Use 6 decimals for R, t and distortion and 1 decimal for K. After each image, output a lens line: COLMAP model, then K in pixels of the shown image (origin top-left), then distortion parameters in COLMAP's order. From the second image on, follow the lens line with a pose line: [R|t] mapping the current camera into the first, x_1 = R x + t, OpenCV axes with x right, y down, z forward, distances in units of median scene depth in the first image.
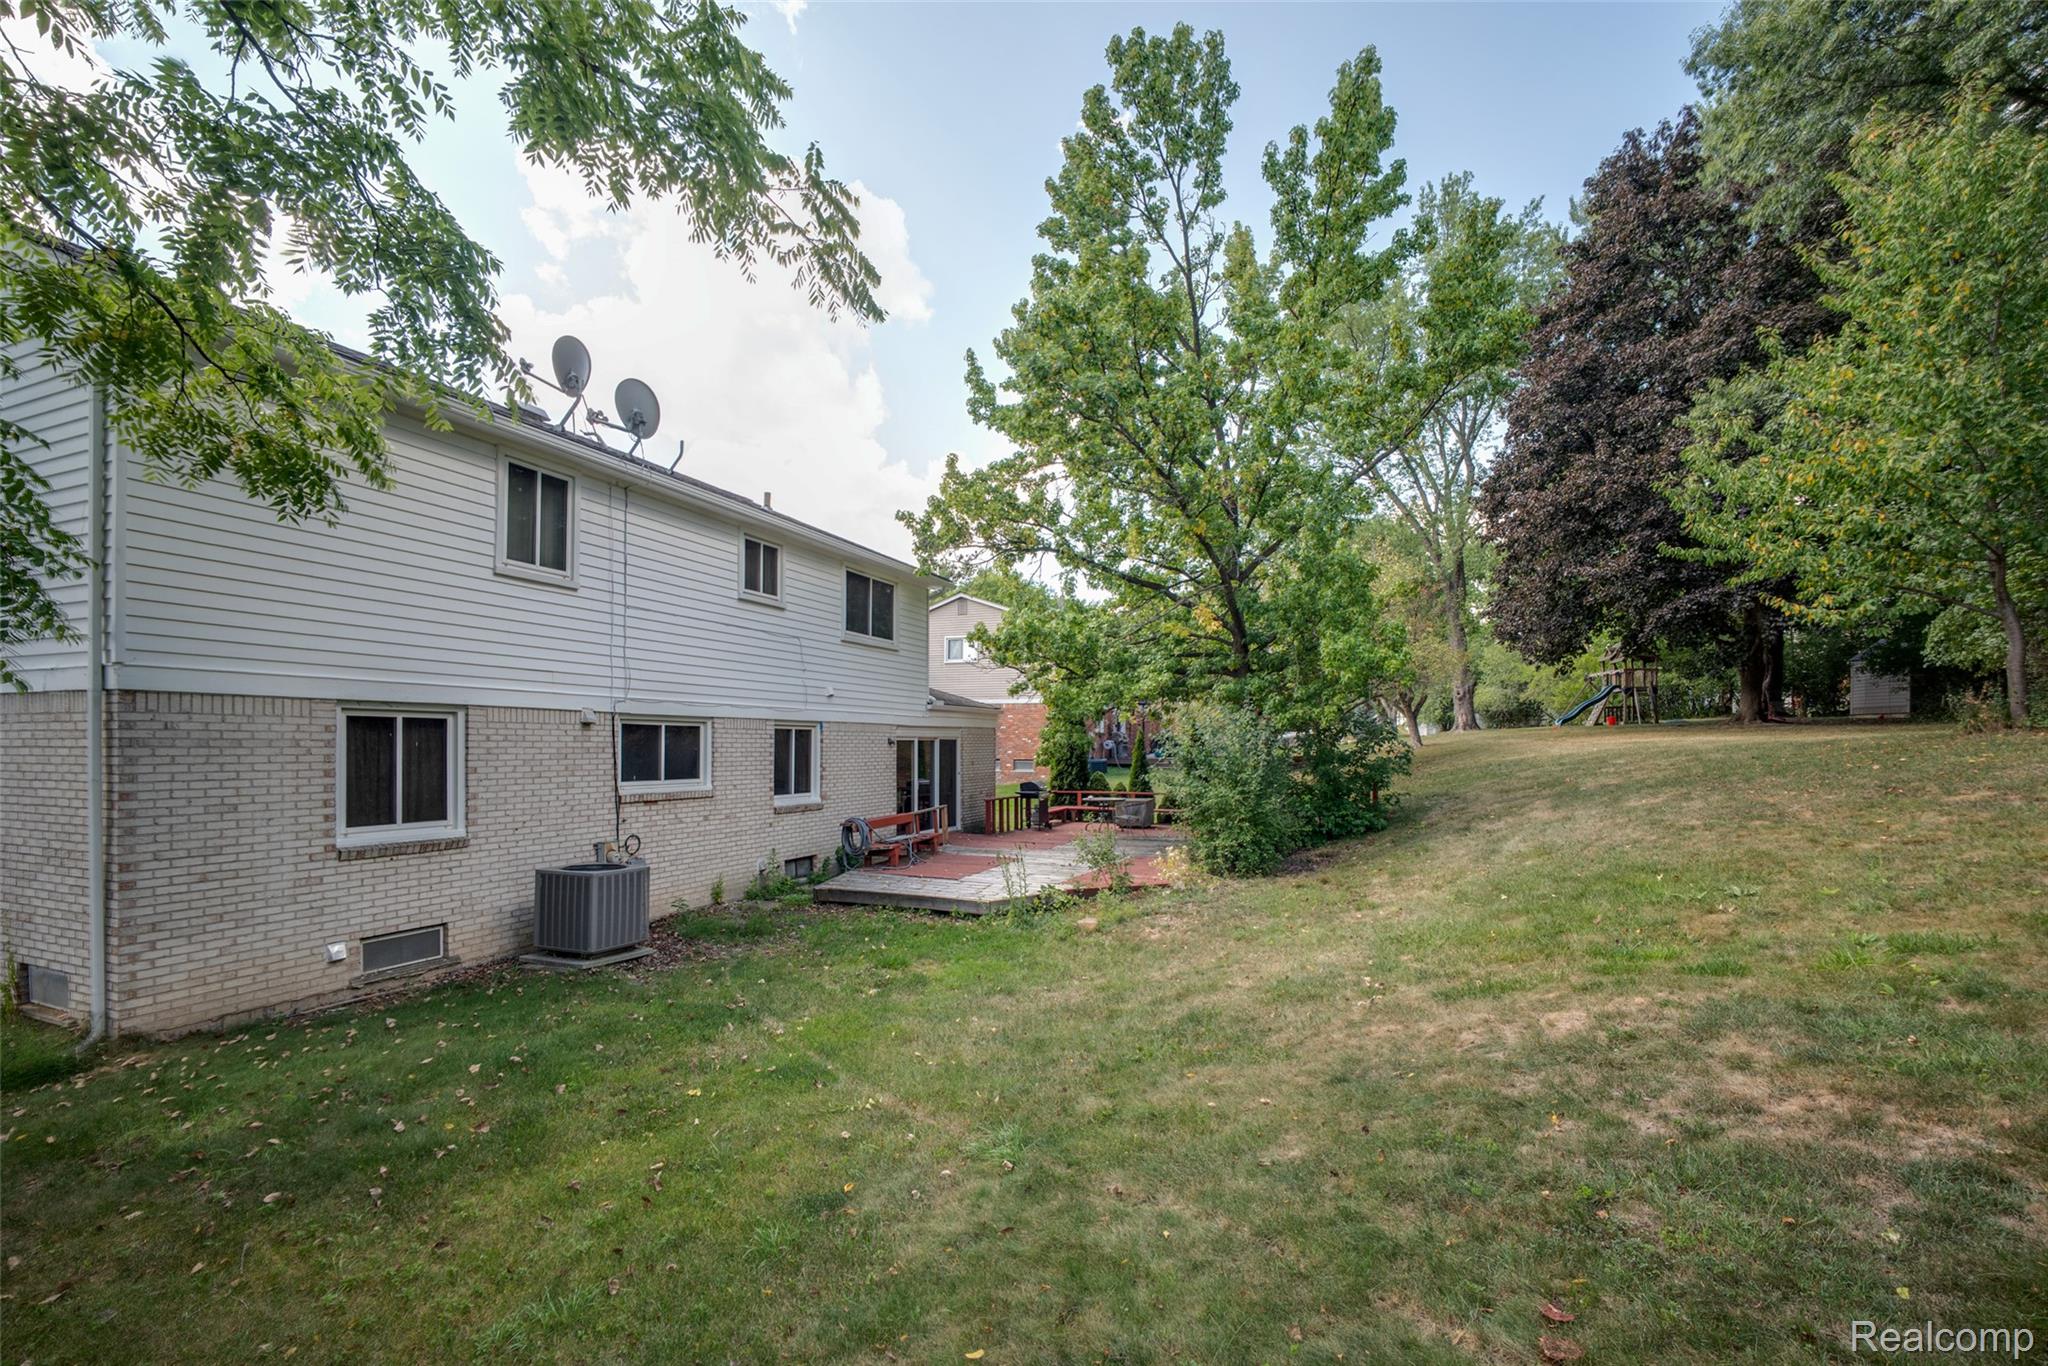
lens RADIAL K [[872.2, 0, 1020.5], [0, 872.2, 727.3], [0, 0, 1]] dist [-0.026691, 0.010698]
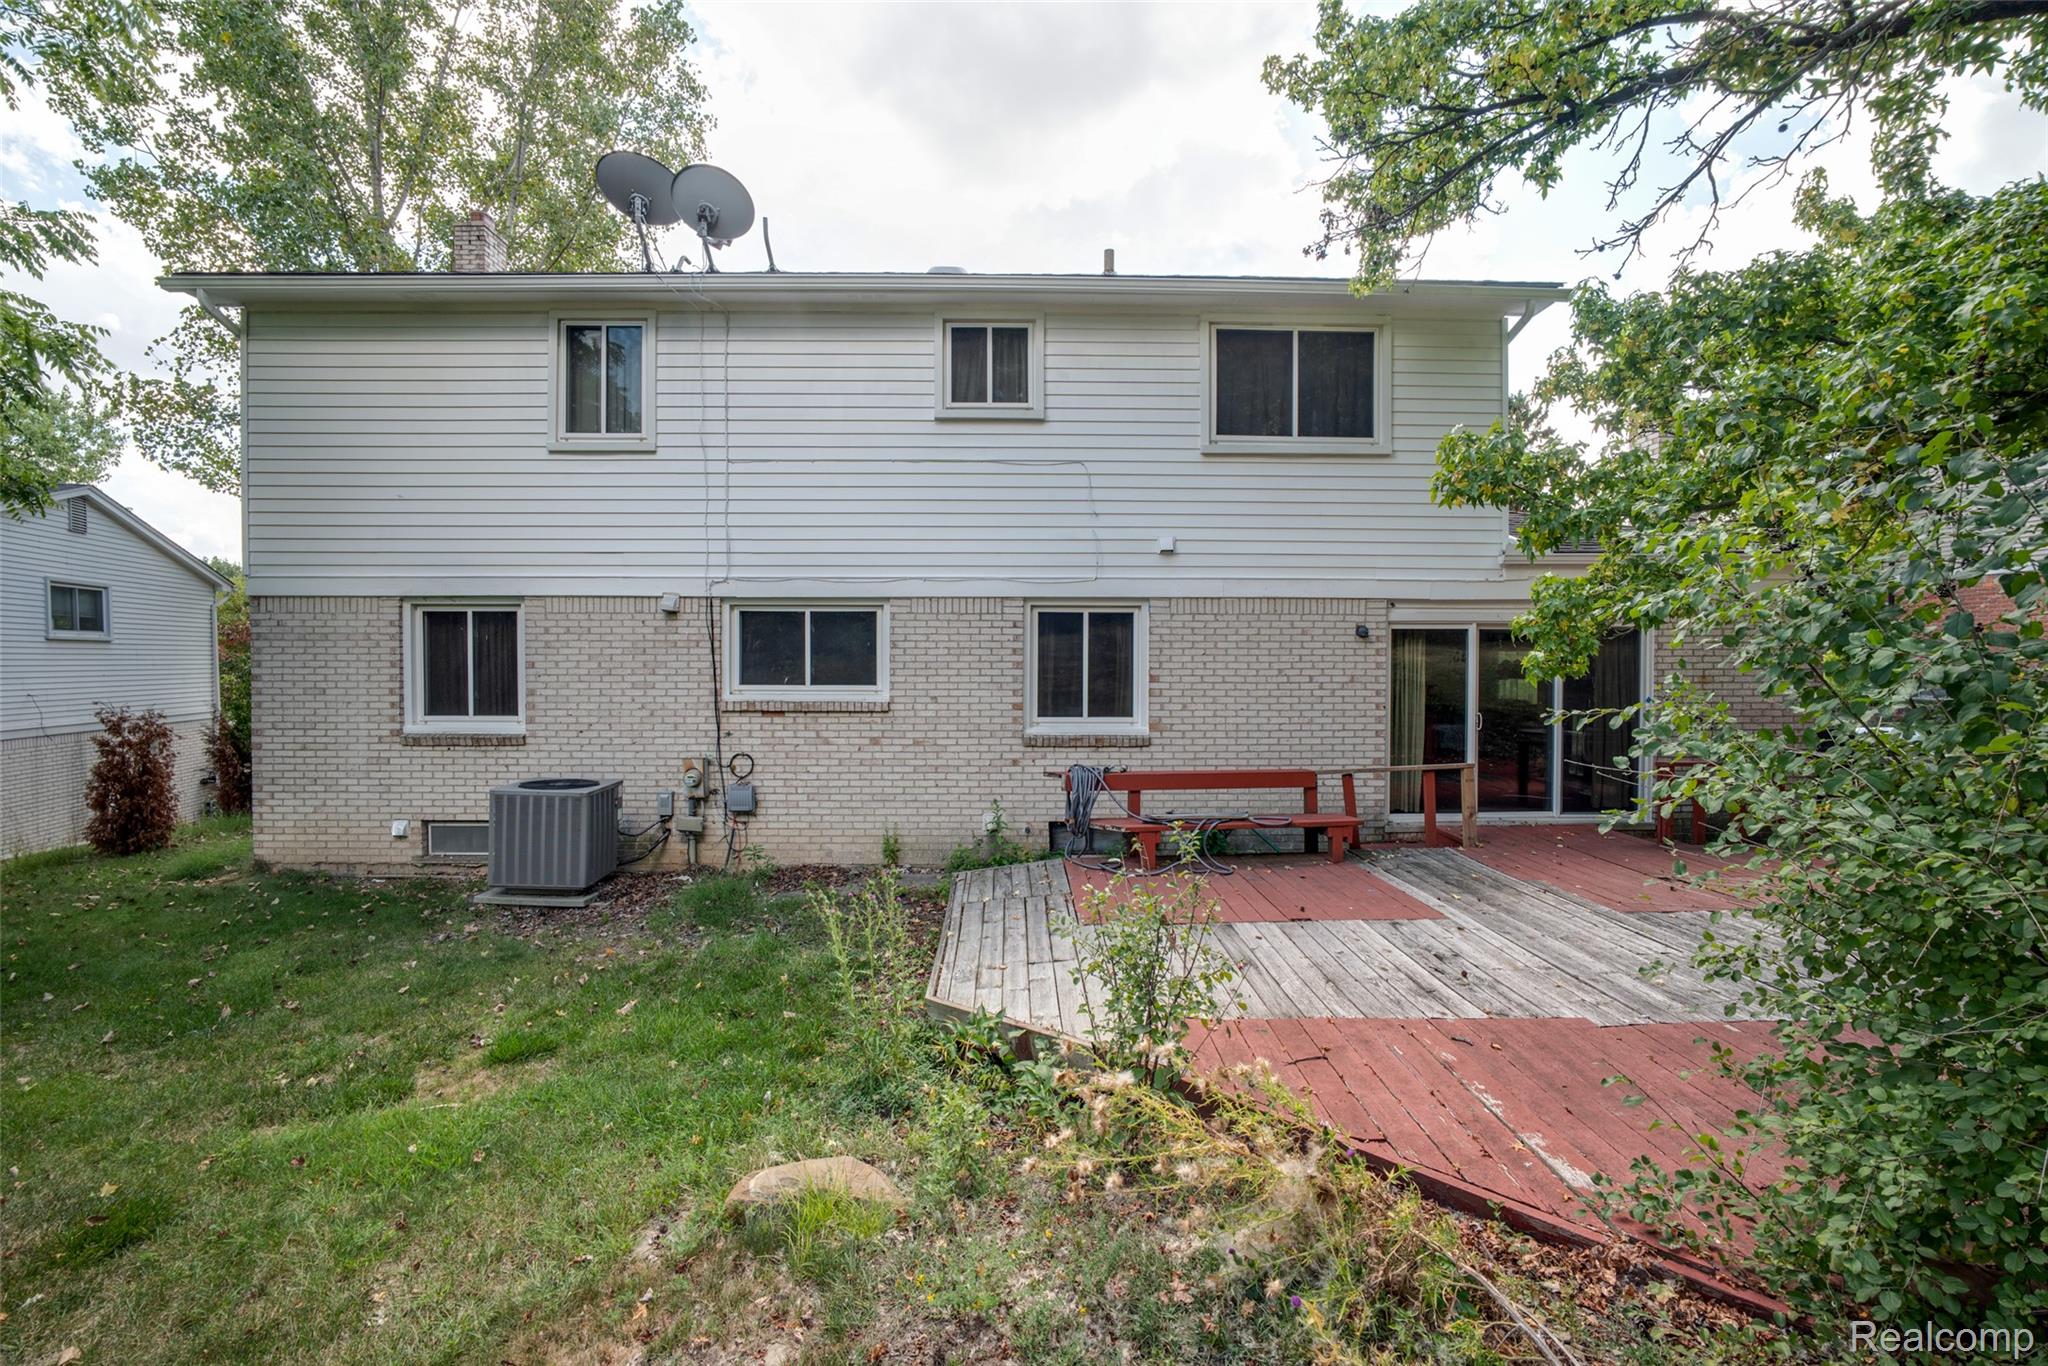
lens RADIAL K [[889.7, 0, 1023.1], [0, 889.7, 649.7], [0, 0, 1]] dist [-0.005654, -0.000082]
pose [[0.400705, 0.006238, -0.916186, 0.368498], [0.019447, 0.999694, 0.015312, 0.022576], [0.916001, -0.023953, 0.400461, 0.862031]]
